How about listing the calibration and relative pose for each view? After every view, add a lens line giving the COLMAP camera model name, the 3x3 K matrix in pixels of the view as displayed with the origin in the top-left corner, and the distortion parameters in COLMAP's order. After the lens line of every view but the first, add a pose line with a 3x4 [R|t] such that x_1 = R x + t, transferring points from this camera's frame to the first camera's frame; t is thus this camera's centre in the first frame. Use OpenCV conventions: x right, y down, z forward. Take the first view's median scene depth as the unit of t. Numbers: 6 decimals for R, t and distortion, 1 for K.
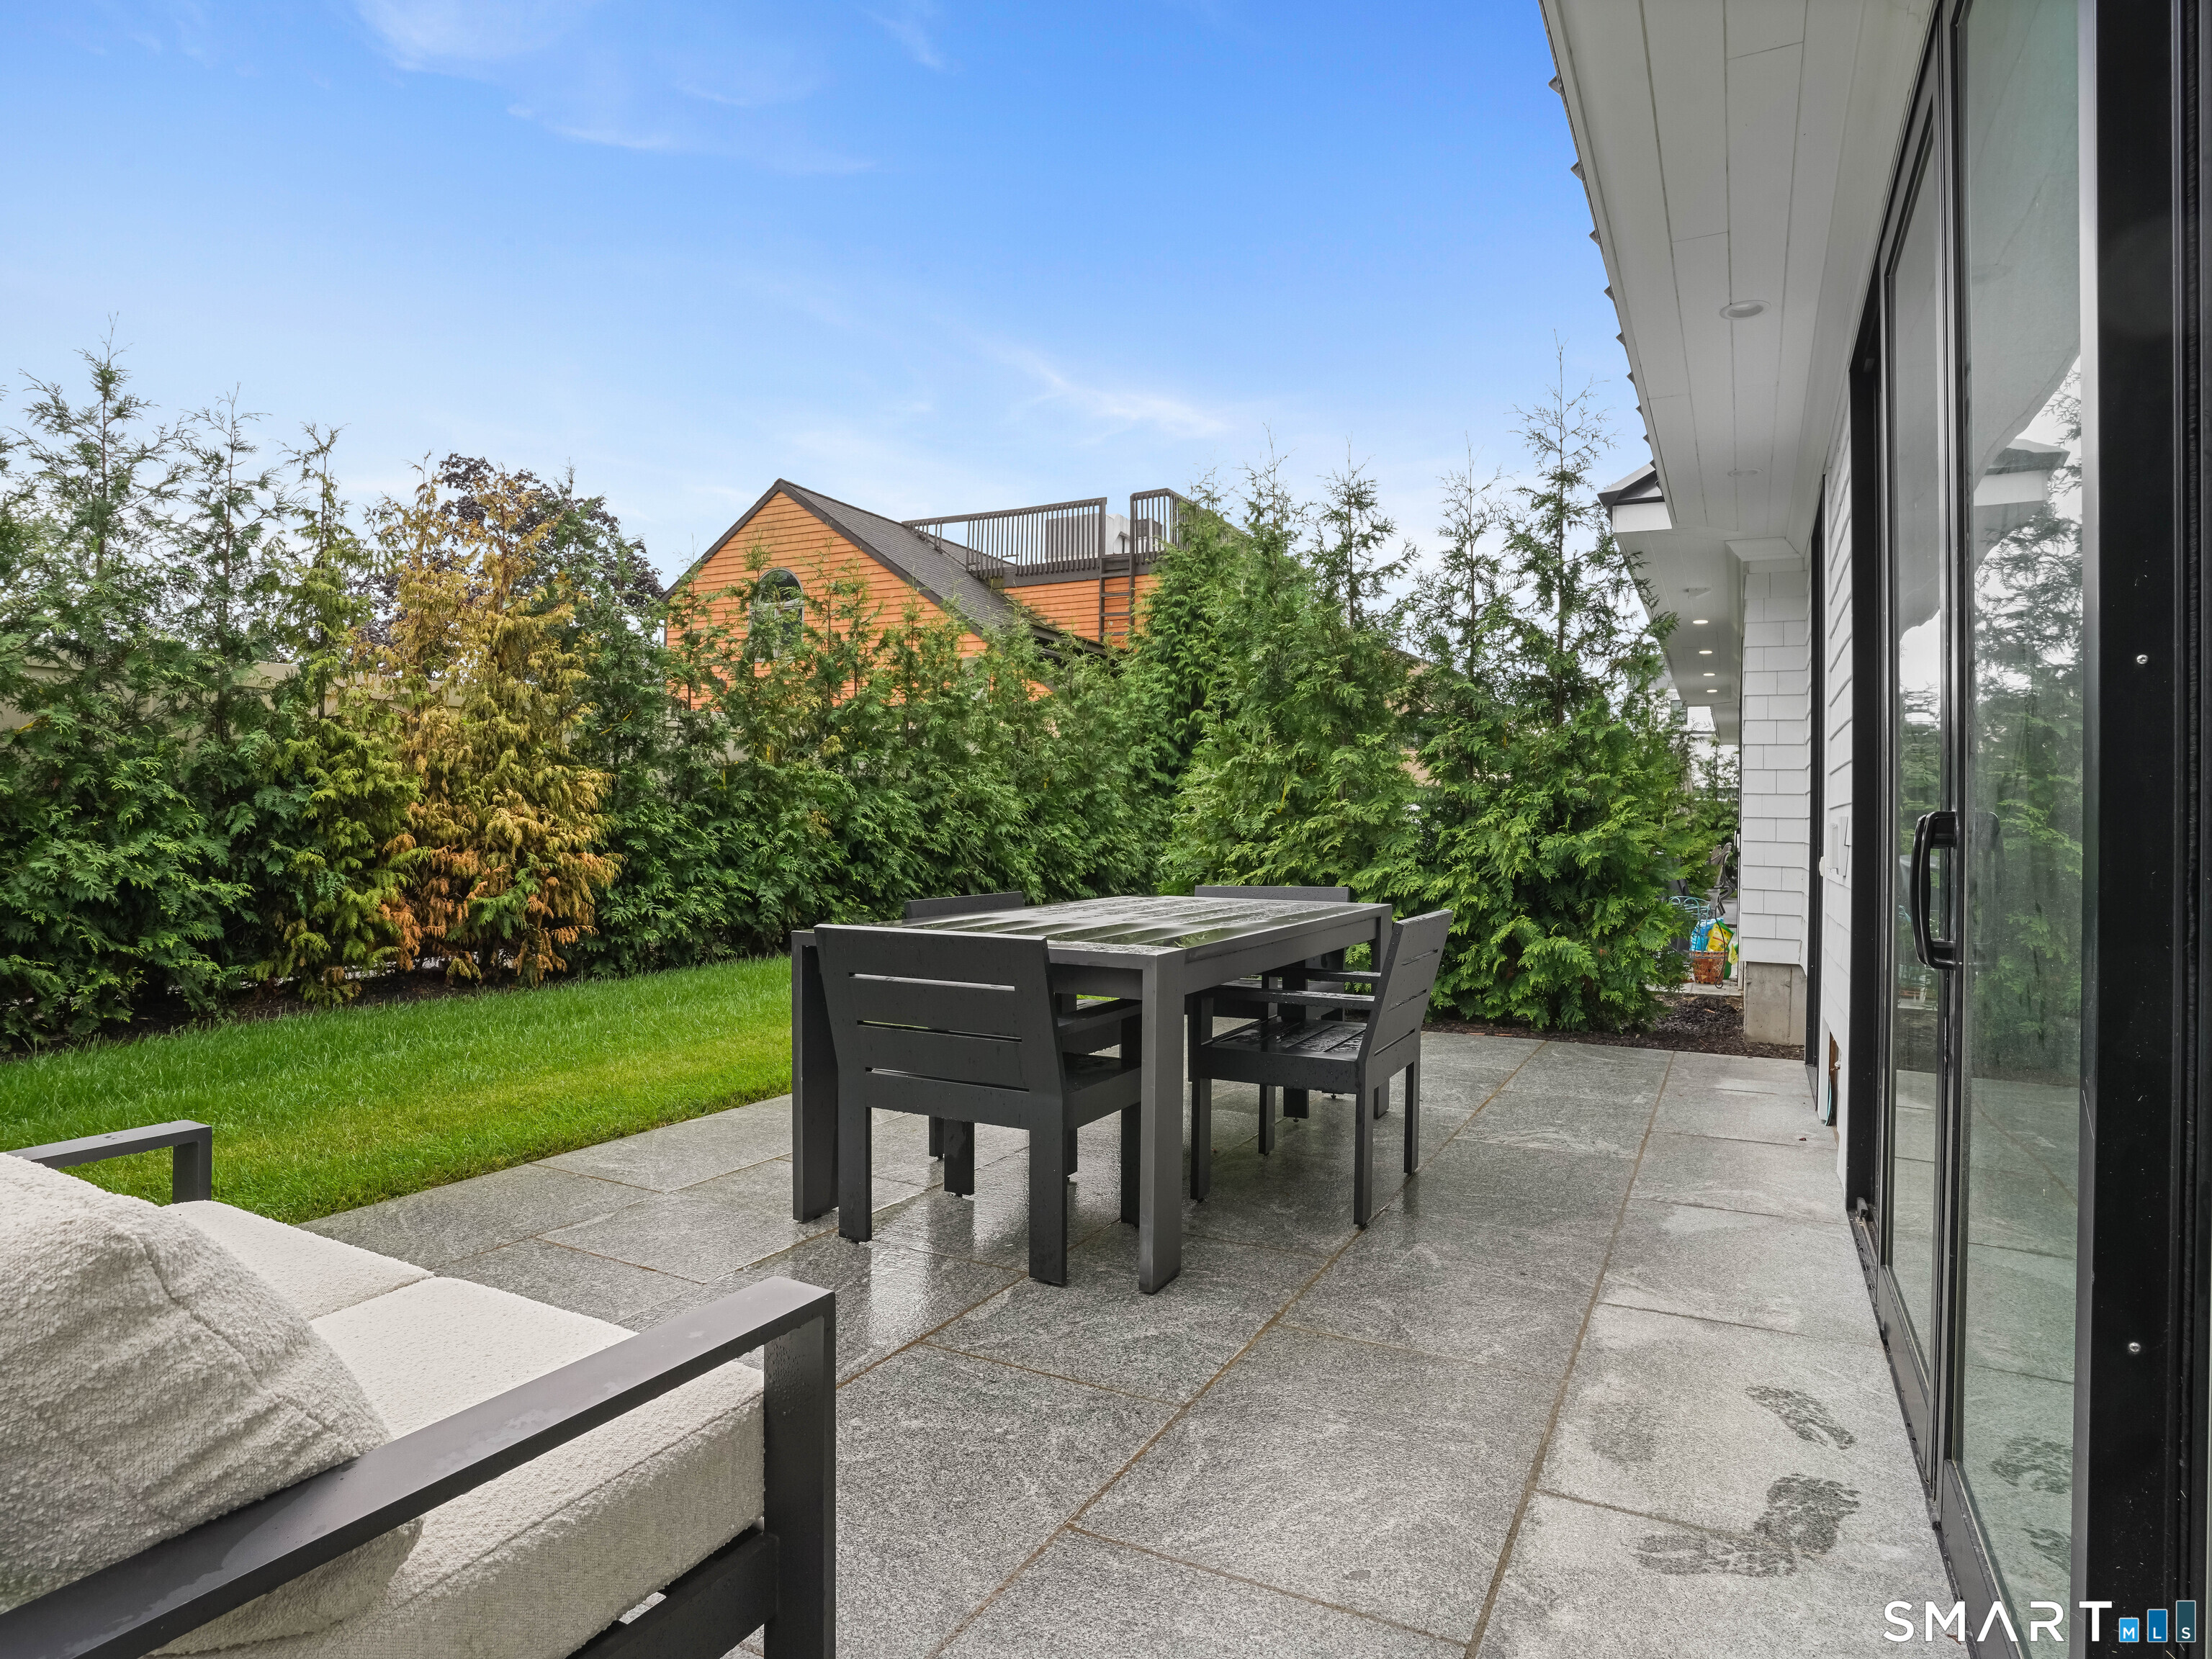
lens RADIAL K [[1217.0, 0, 1103.6], [0, 1217.0, 819.7], [0, 0, 1]] dist [-0.064154, 0.000917]
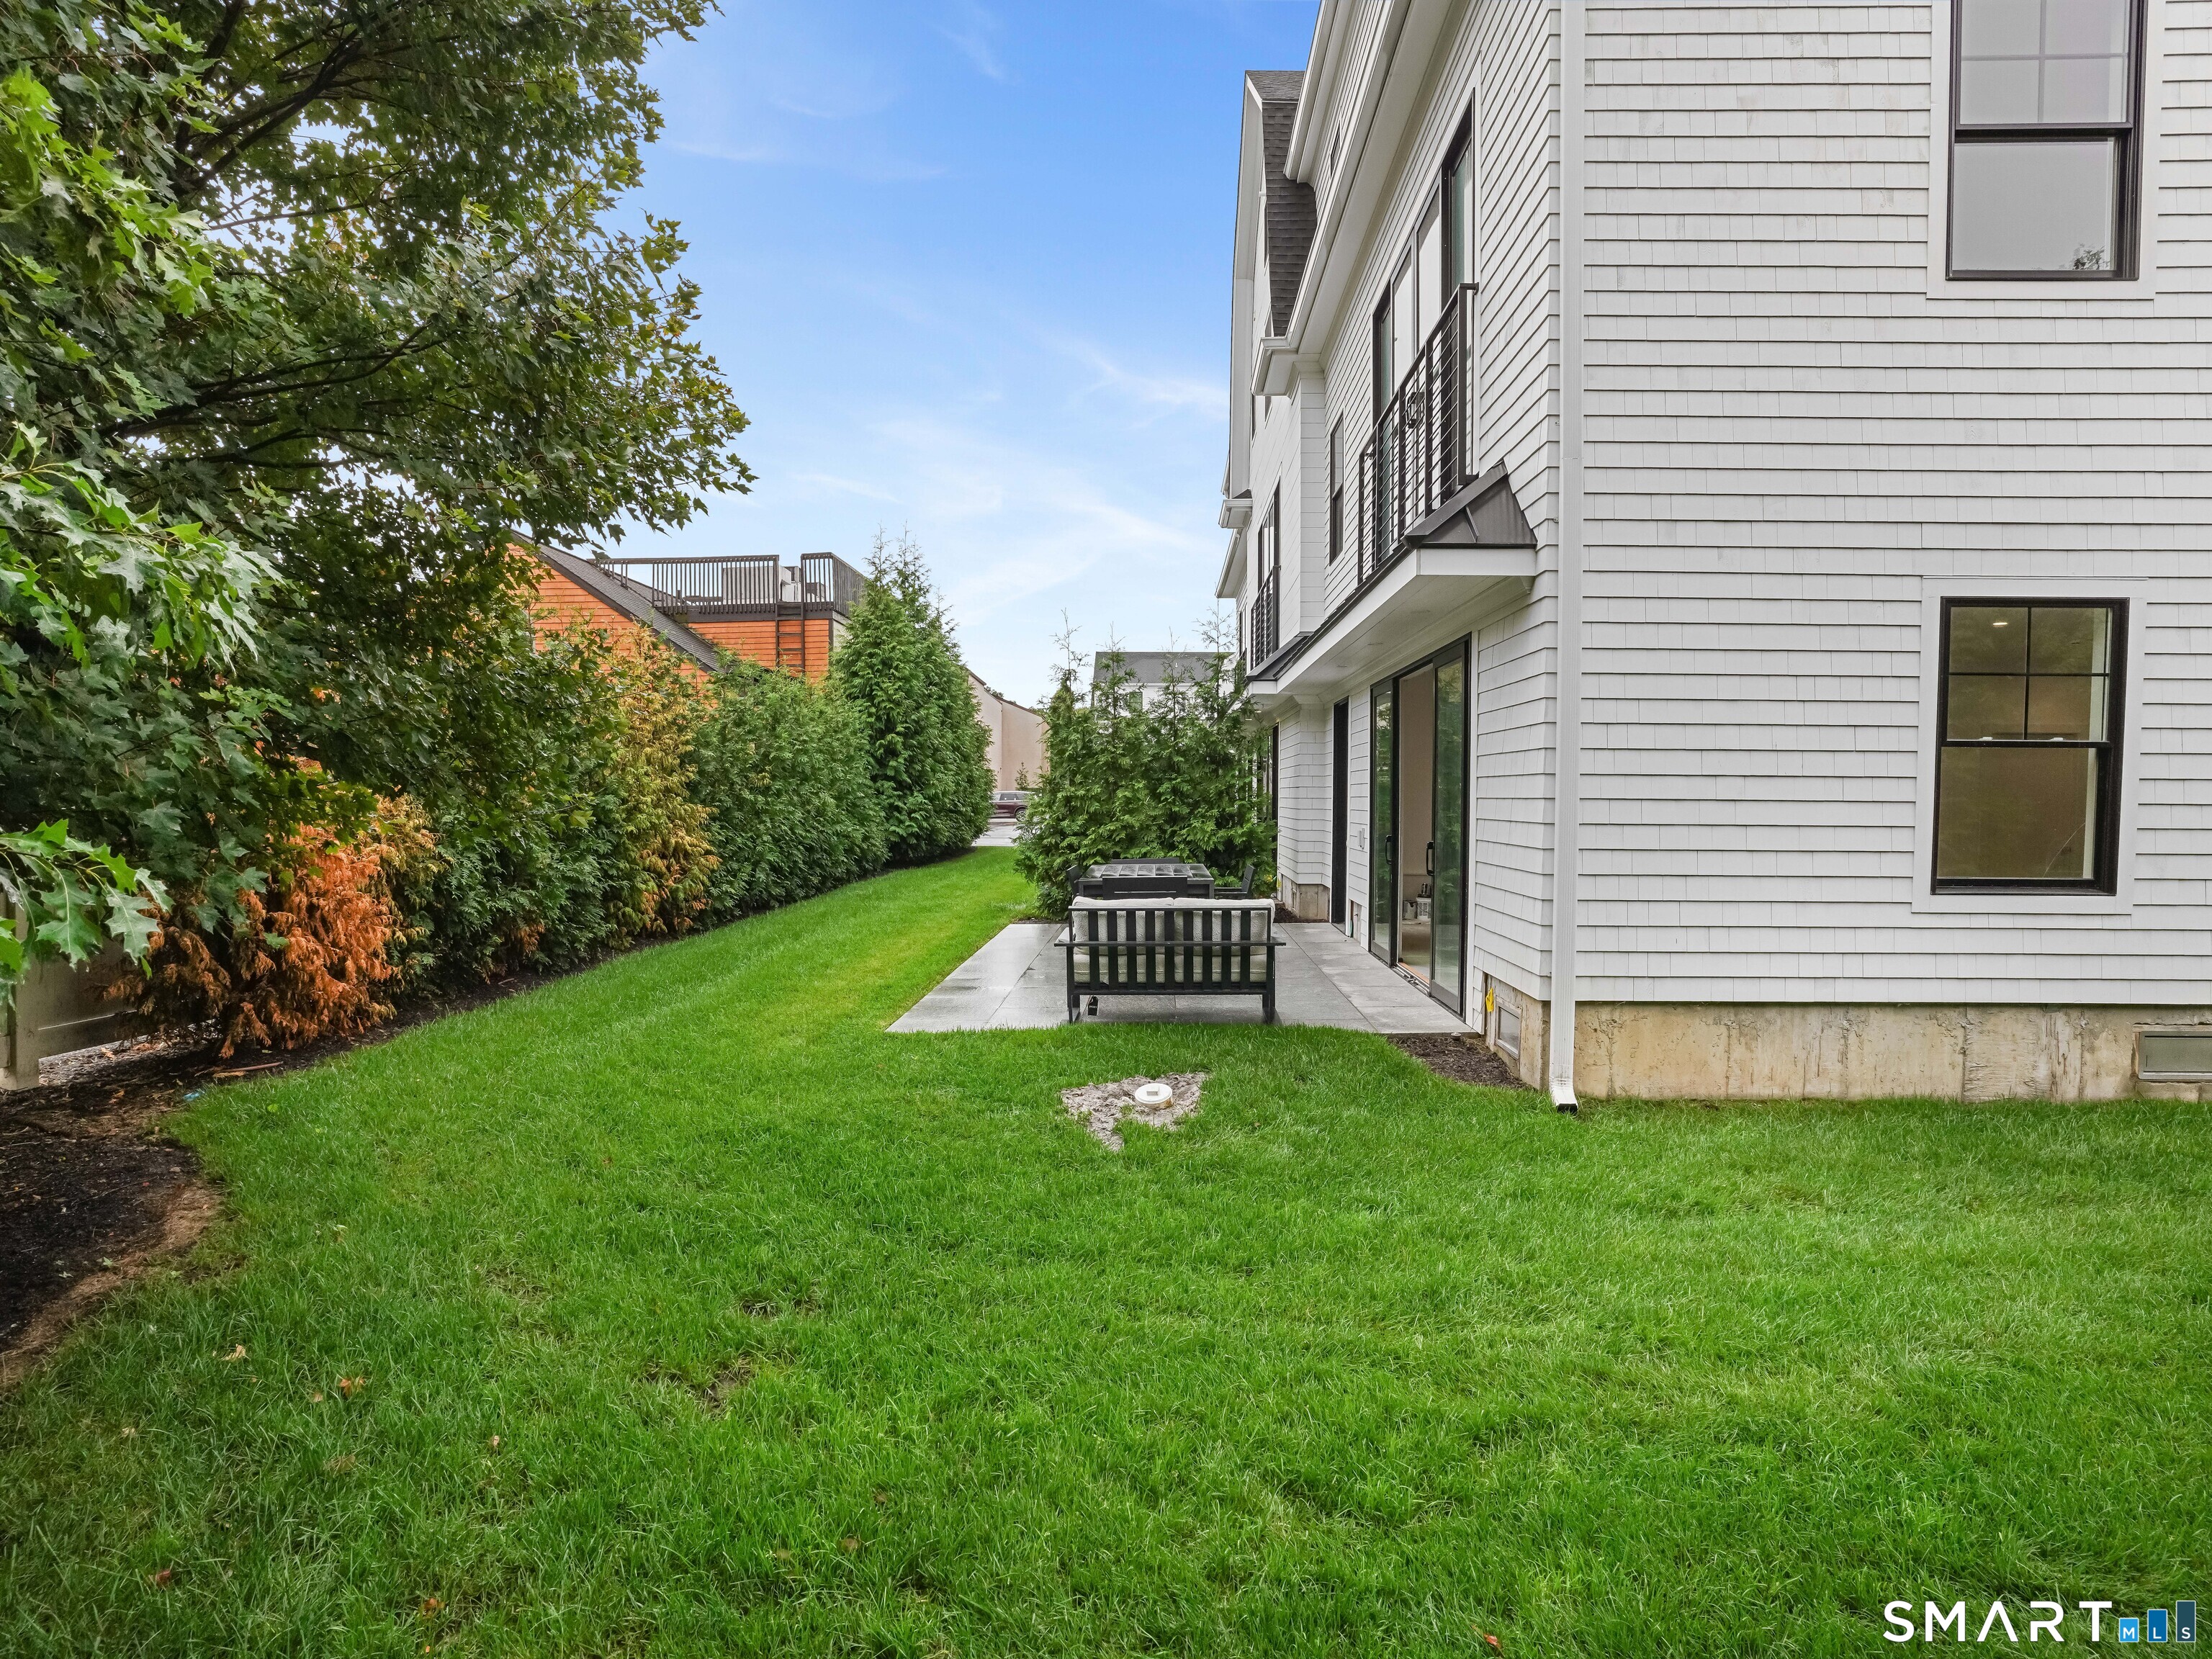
lens RADIAL K [[1217.0, 0, 1105.8], [0, 1217.0, 823.8], [0, 0, 1]] dist [-0.064154, 0.000917]
pose [[0.904882, -0.028904, 0.424681, -0.286206], [0.017797, 0.999389, 0.030097, -0.026286], [-0.425291, -0.019676, 0.904843, -0.338598]]
